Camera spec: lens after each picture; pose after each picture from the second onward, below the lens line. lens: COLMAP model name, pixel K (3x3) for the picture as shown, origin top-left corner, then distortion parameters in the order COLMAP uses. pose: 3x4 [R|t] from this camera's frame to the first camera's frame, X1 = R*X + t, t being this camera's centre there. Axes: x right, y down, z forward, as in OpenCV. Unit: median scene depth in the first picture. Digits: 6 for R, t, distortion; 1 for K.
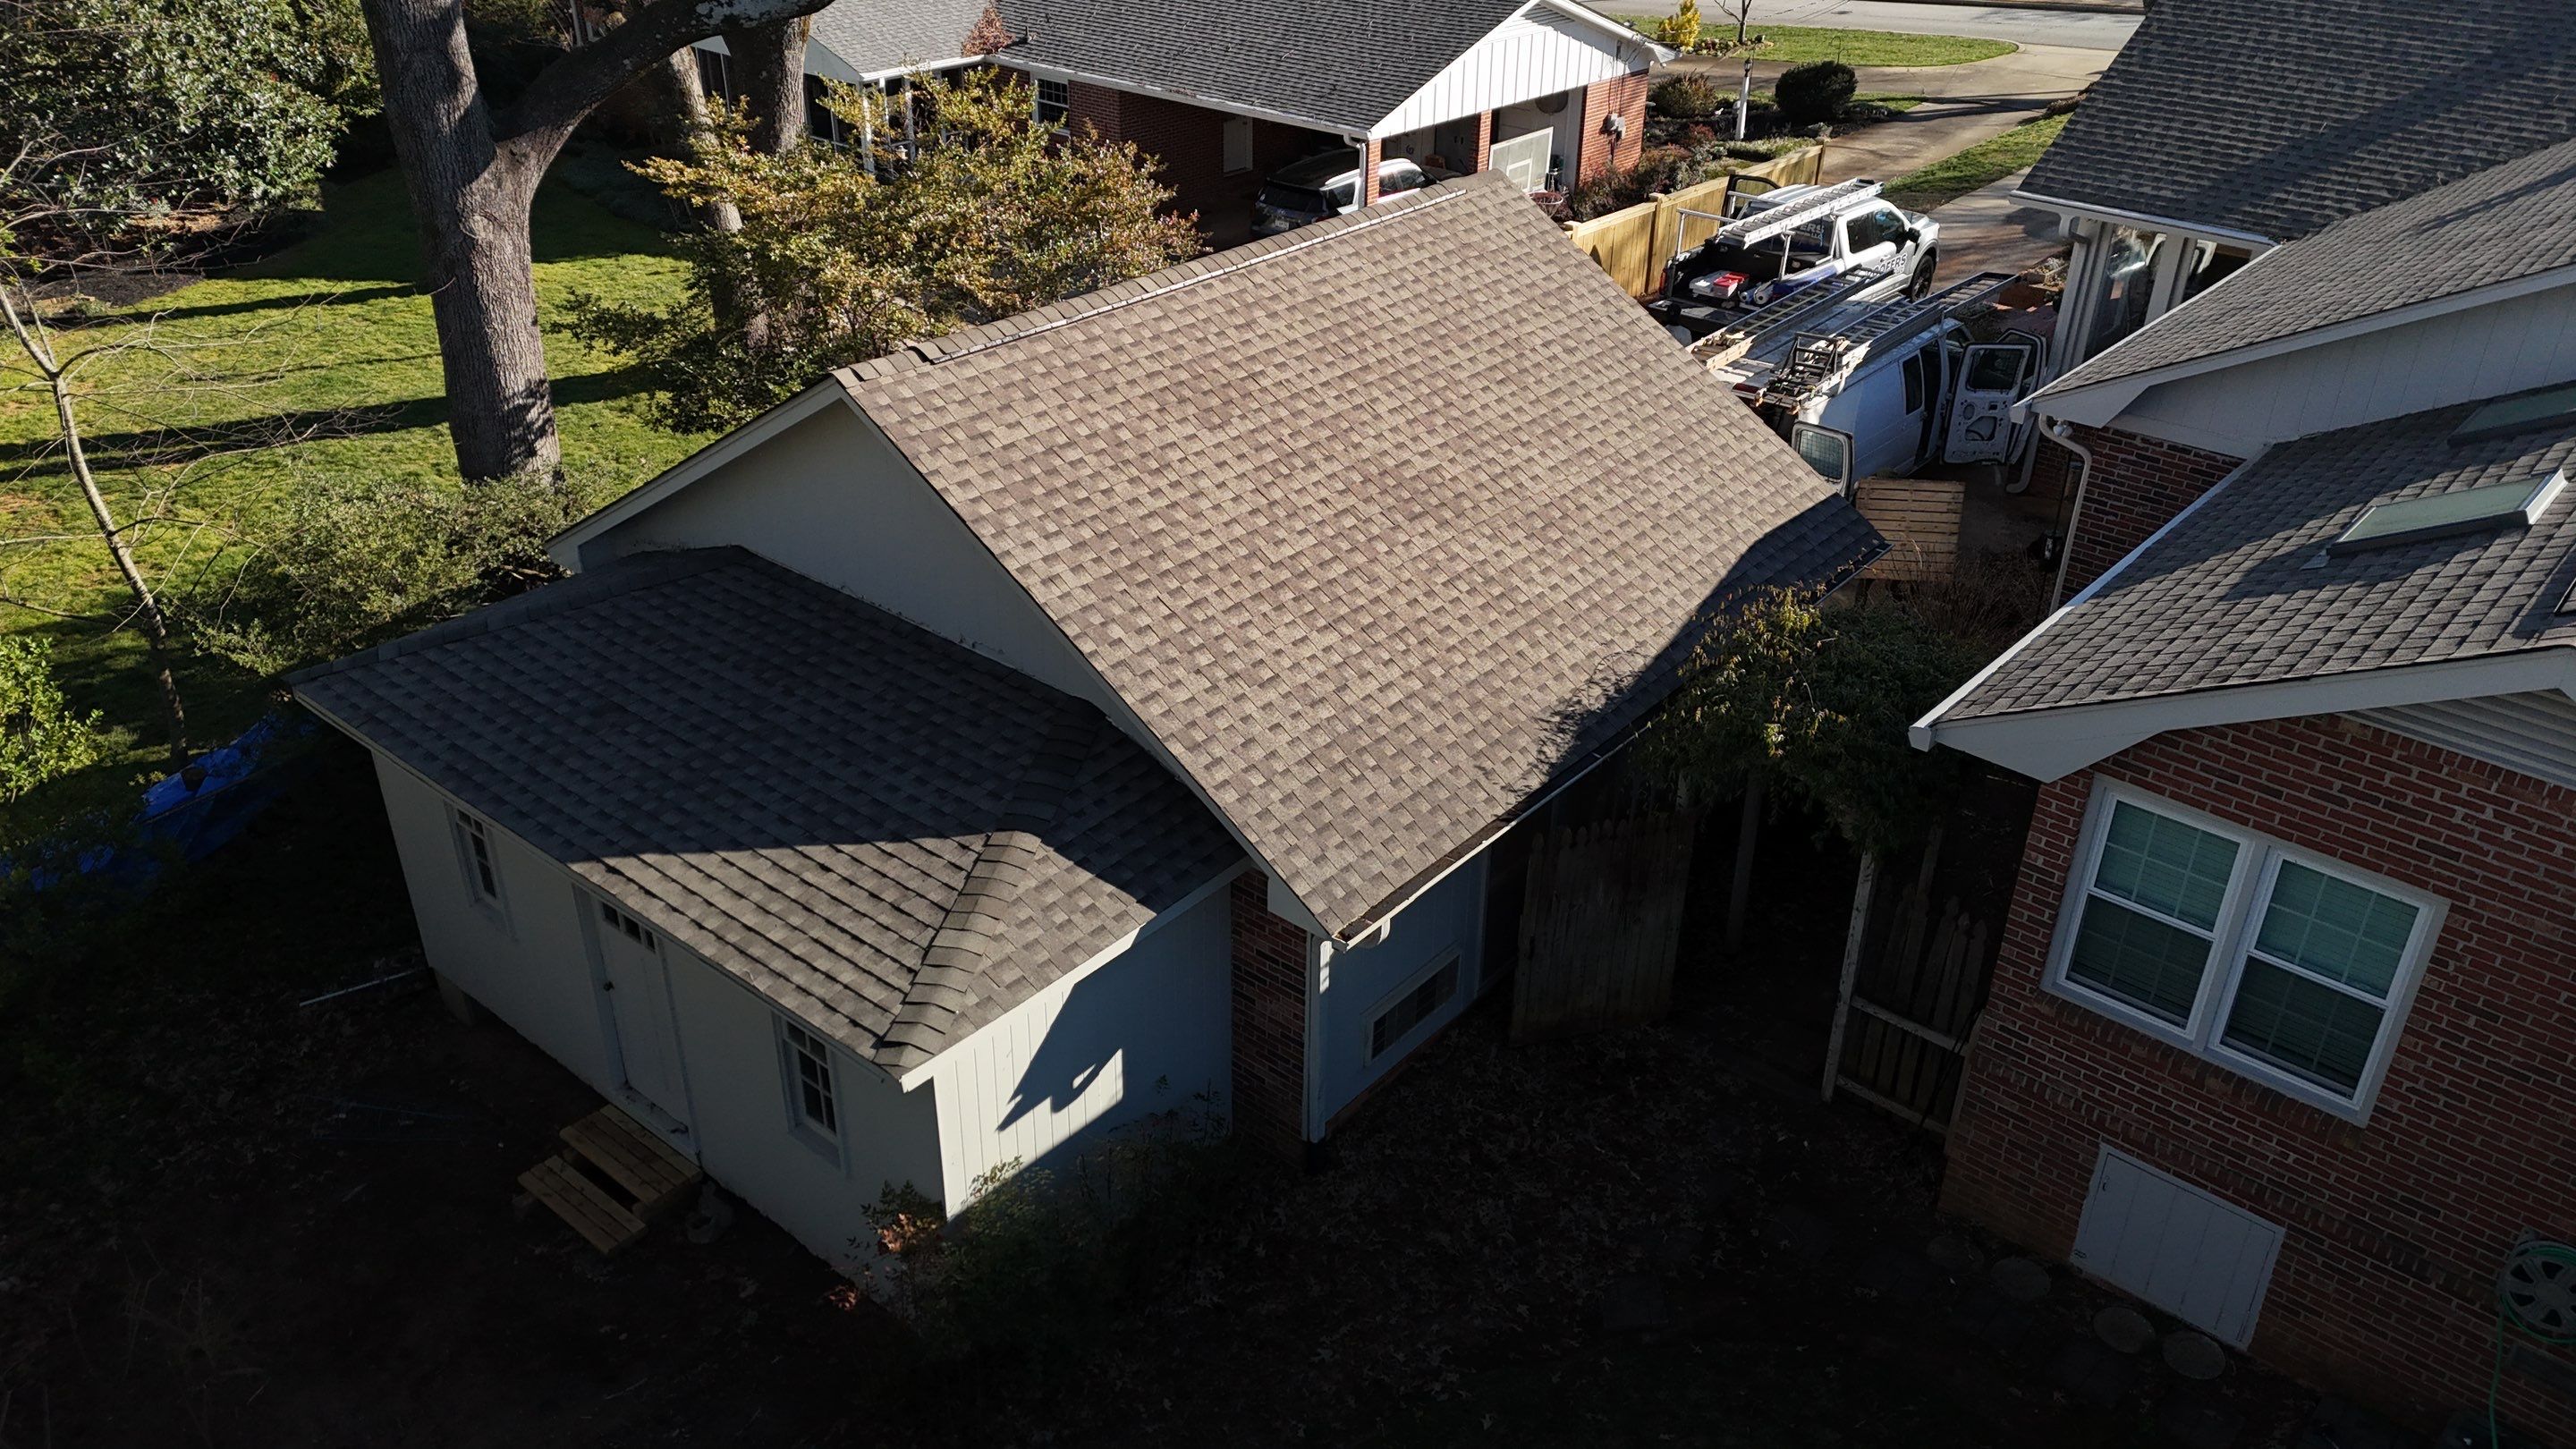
lens RADIAL K [[1885.2, 0, 1288.0], [0, 1885.2, 724.5], [0, 0, 1]] dist [0.165916, -0.305609]
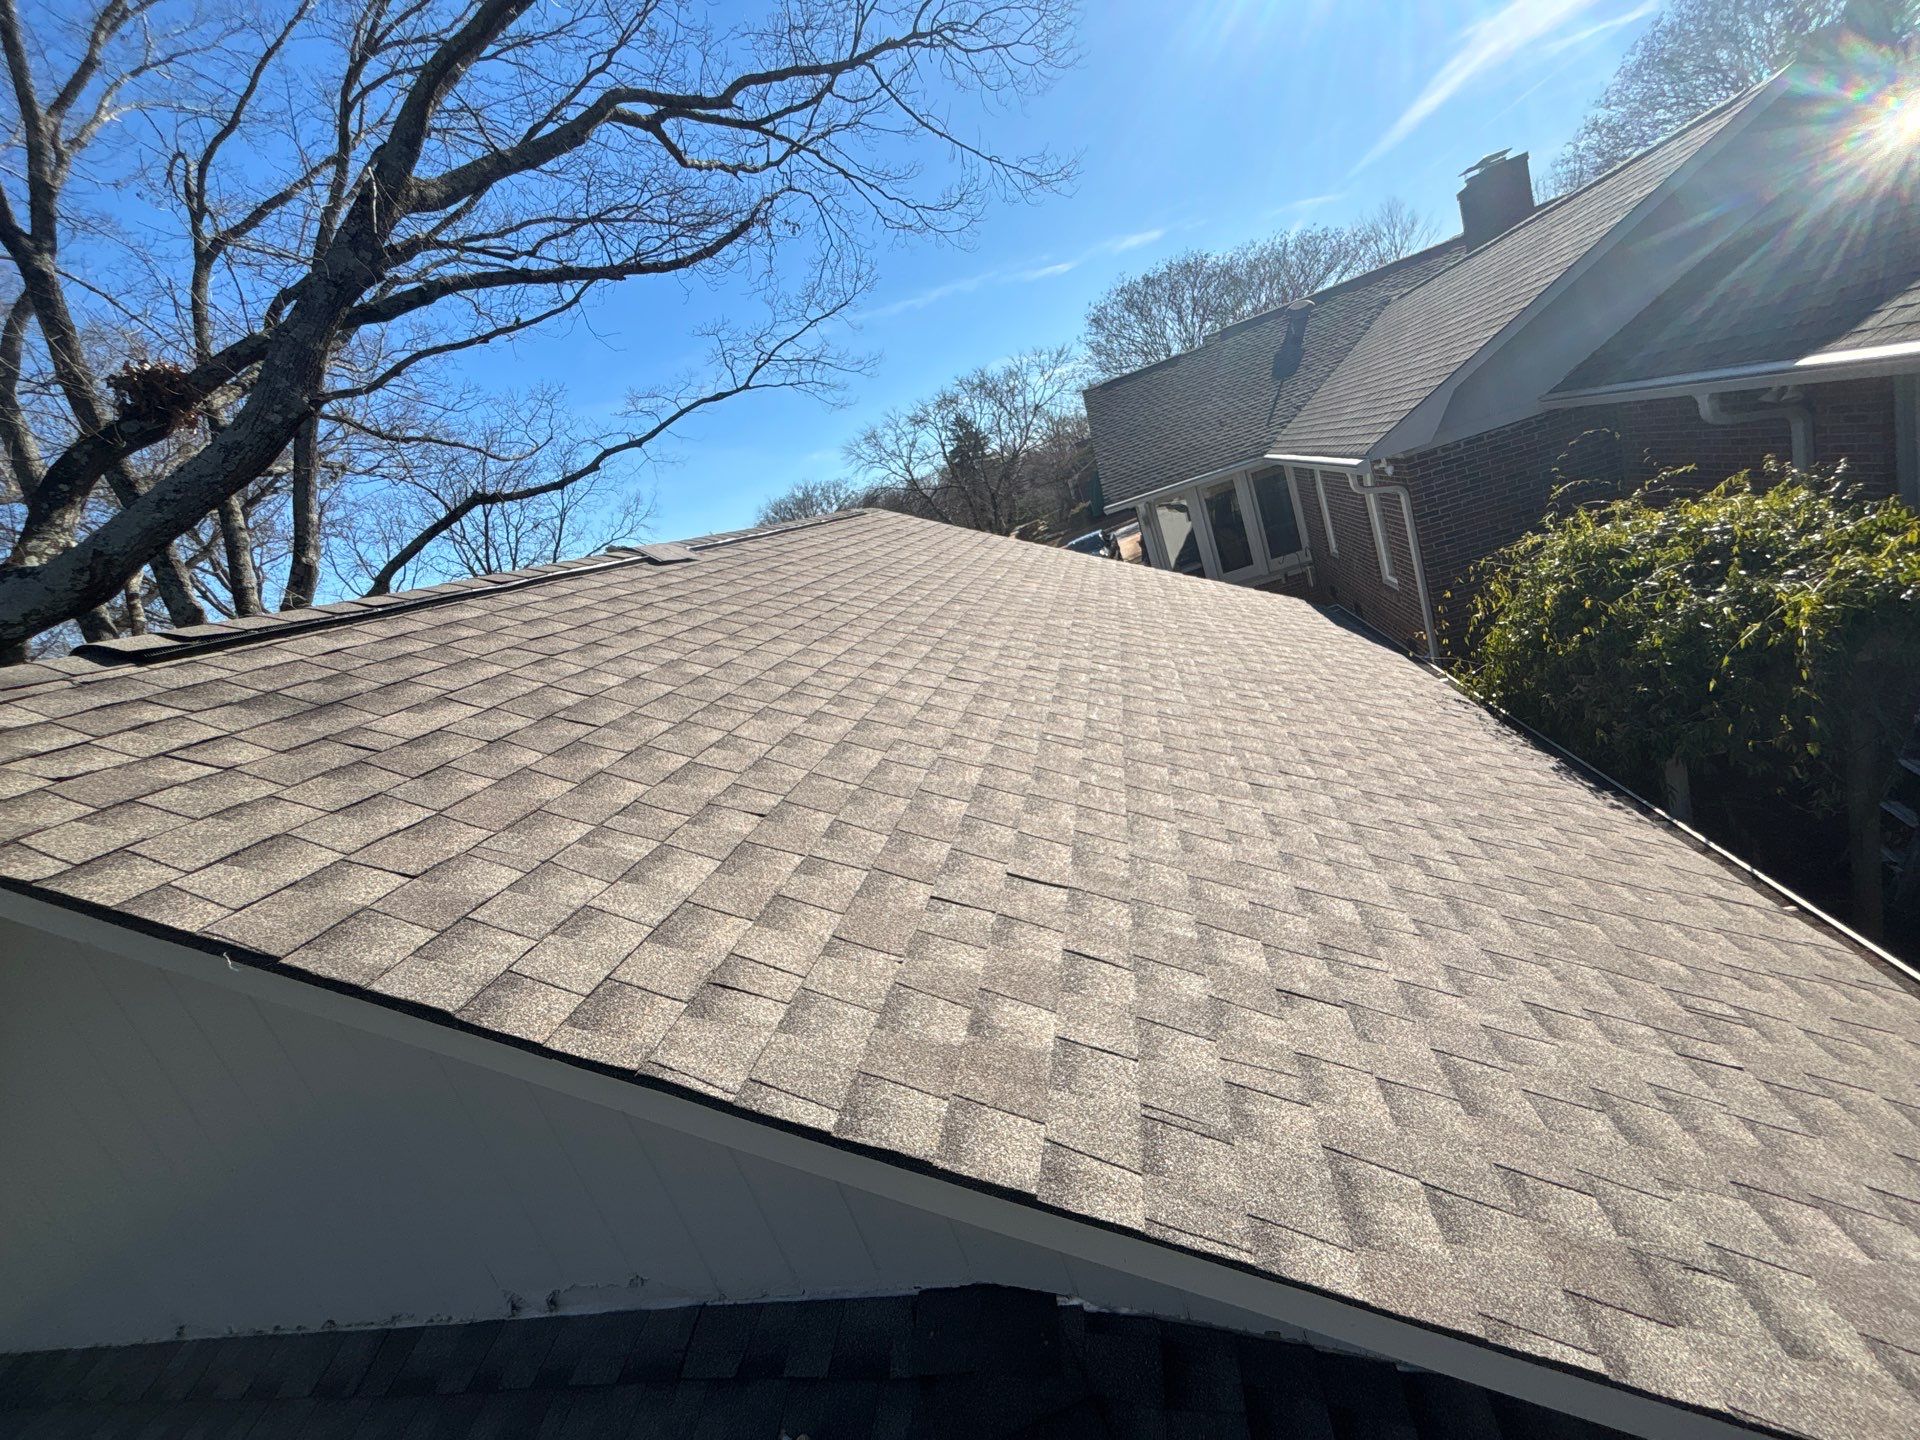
lens RADIAL K [[782.4, 0, 960.0], [0, 782.4, 720.0], [0, 0, 1]] dist [-0.001951, -0.000125]
pose [[0.826128, -0.412713, 0.383641, -0.117863], [0.516864, 0.826183, -0.224217, -0.061999], [-0.224420, 0.383522, 0.895850, 0.837227]]
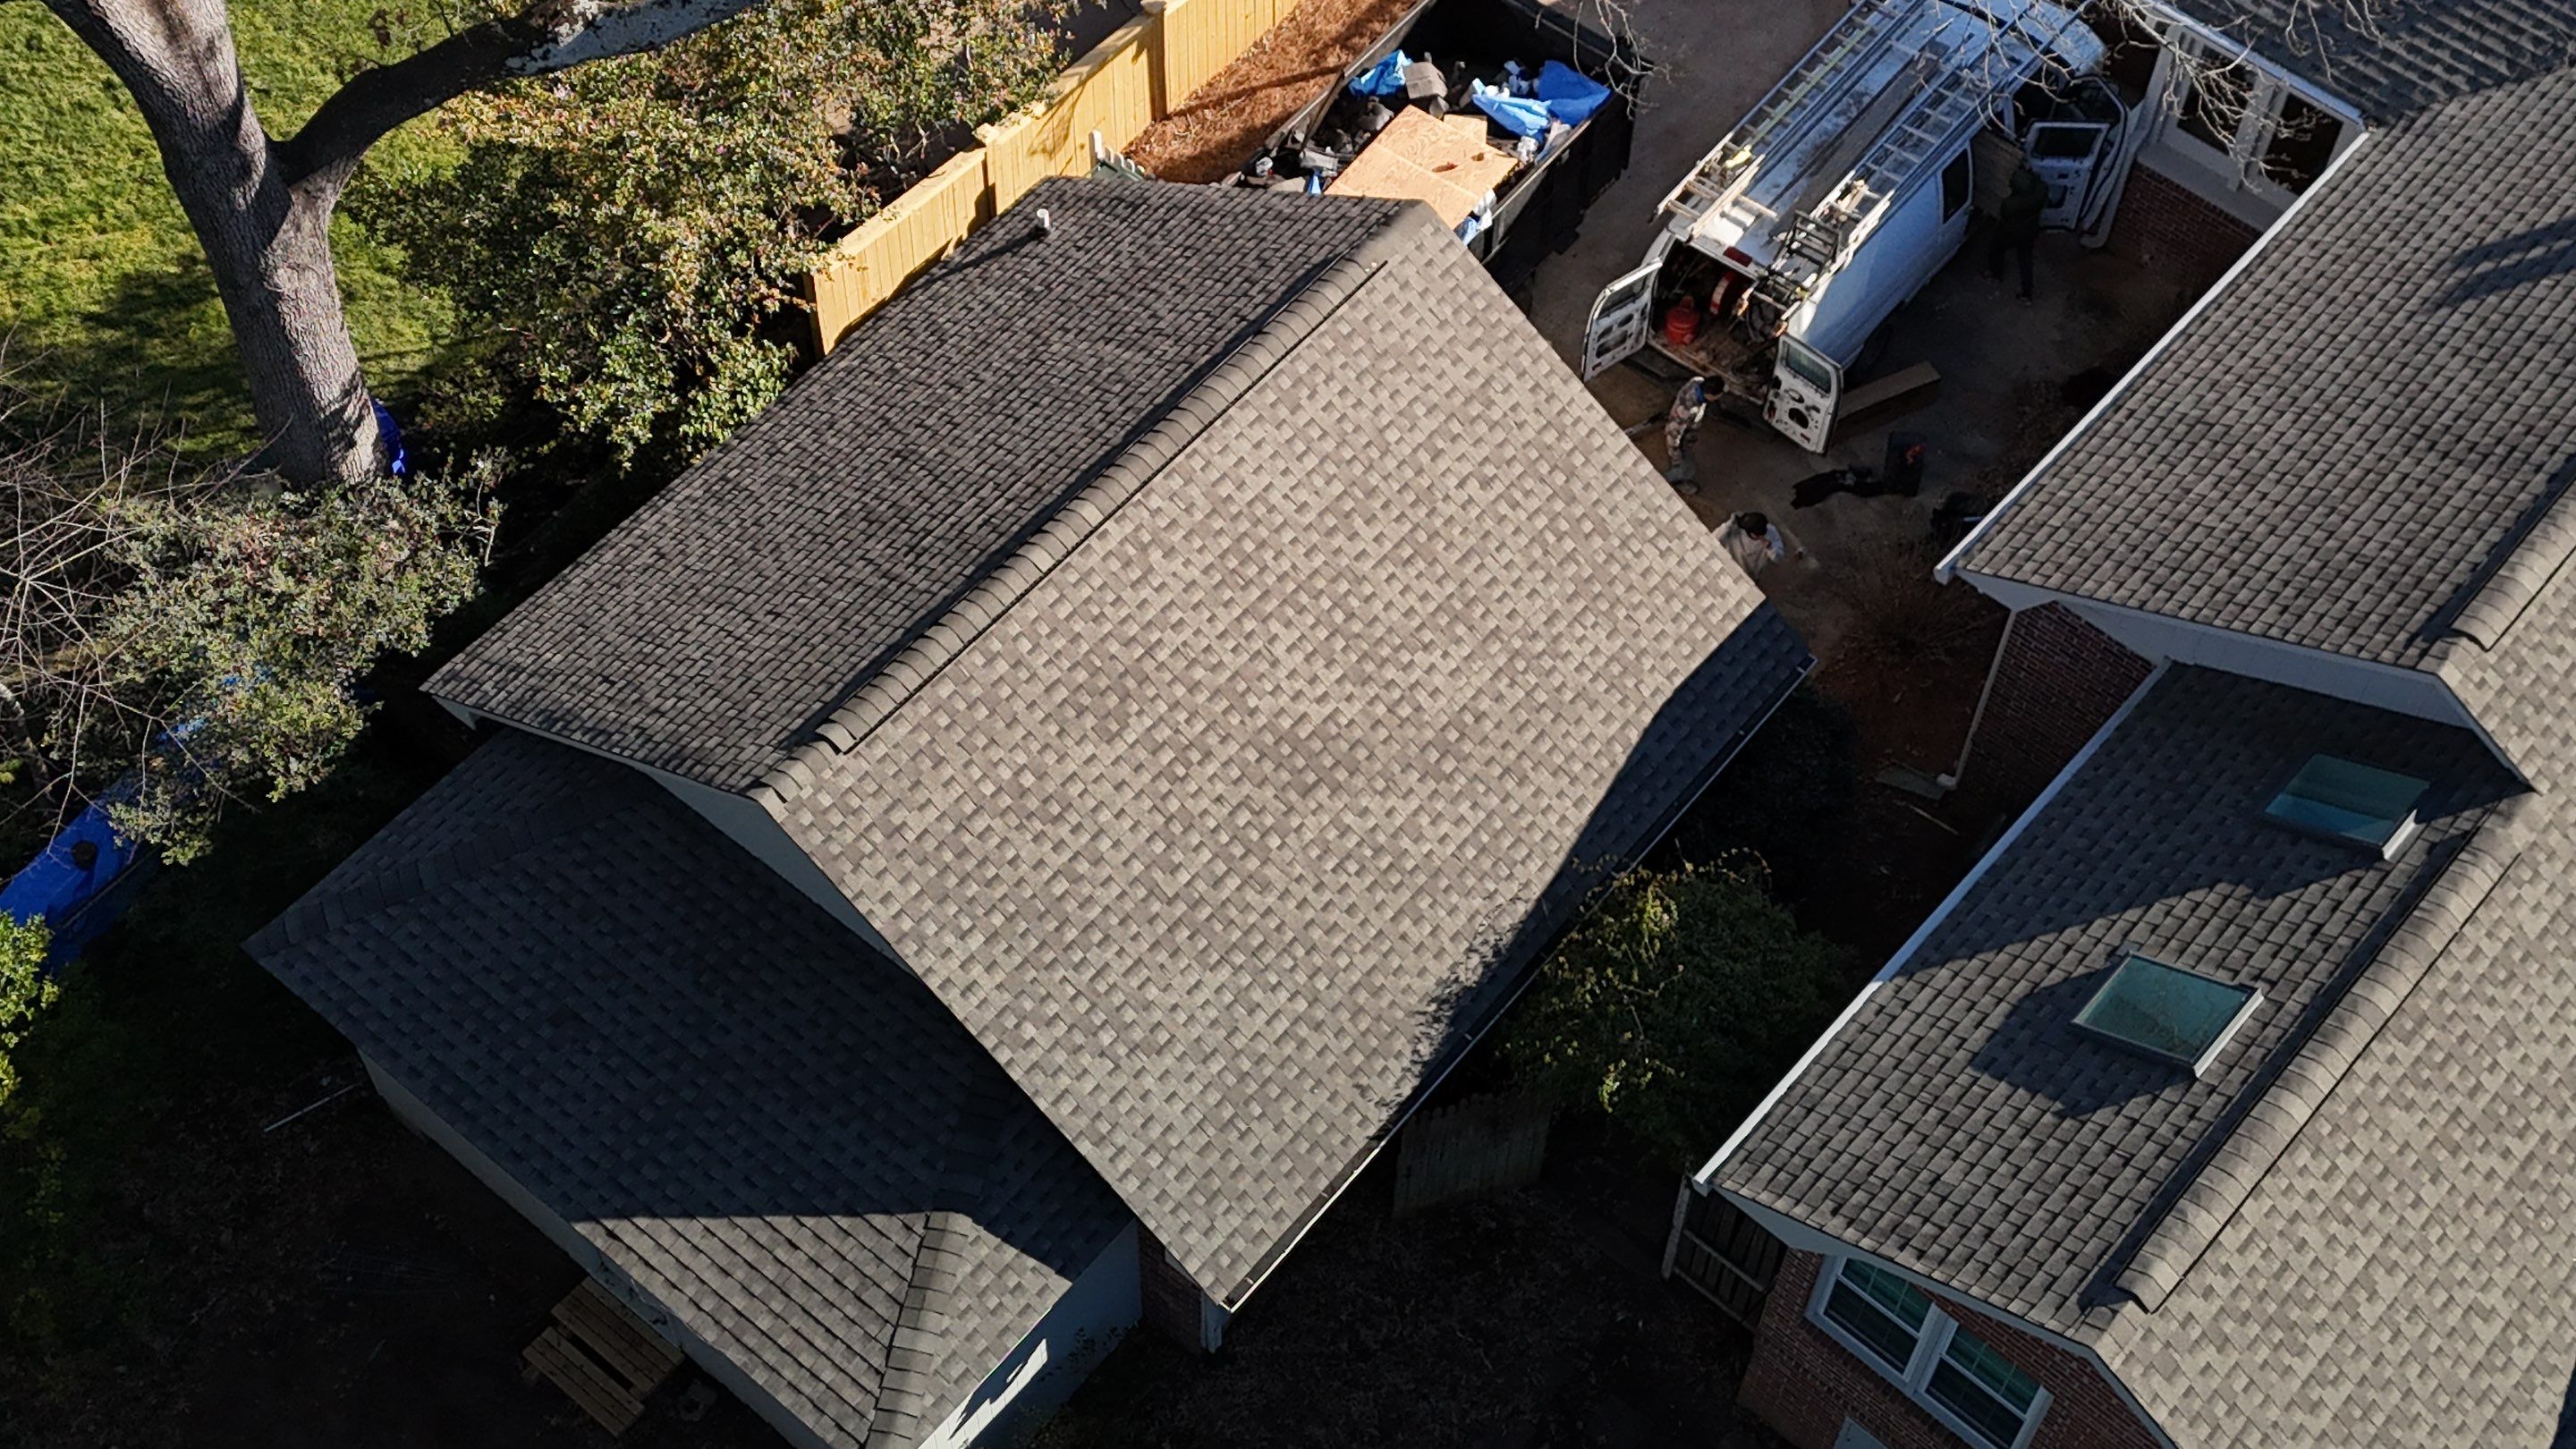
lens RADIAL K [[3132.3, 0, 1288.0], [0, 3132.3, 724.5], [0, 0, 1]] dist [0.174110, -0.331360]
pose [[0.999977, -0.002483, 0.006253, 0.049881], [-0.000454, 0.902368, 0.430966, -0.969578], [-0.006713, -0.430959, 0.902347, -0.583935]]
